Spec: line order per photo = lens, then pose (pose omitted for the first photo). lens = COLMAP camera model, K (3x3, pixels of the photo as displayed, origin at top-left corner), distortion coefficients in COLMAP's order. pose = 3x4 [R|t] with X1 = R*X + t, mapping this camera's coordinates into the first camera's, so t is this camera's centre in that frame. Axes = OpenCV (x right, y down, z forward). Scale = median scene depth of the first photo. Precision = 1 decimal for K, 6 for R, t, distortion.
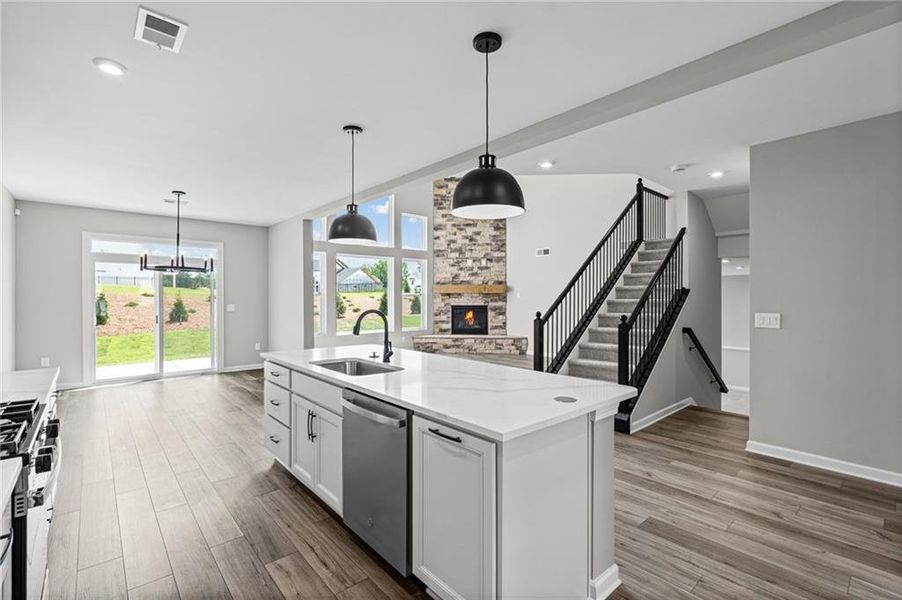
lens RADIAL K [[412.7, 0, 444.7], [0, 412.7, 299.7], [0, 0, 1]] dist [-0.002439, 0.000670]
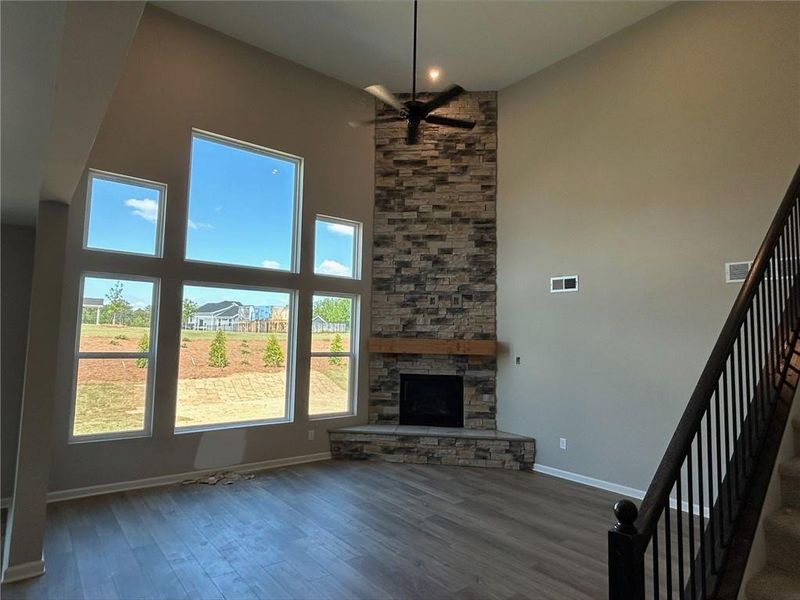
lens RADIAL K [[475.7, 0, 406.1], [0, 475.7, 300.8], [0, 0, 1]] dist [0.003365, -0.004397]
pose [[0.999087, 0.016182, -0.039532, 0.049555], [-0.019525, 0.996131, -0.085688, -0.031898], [0.037992, 0.086382, 0.995537, 0.331868]]
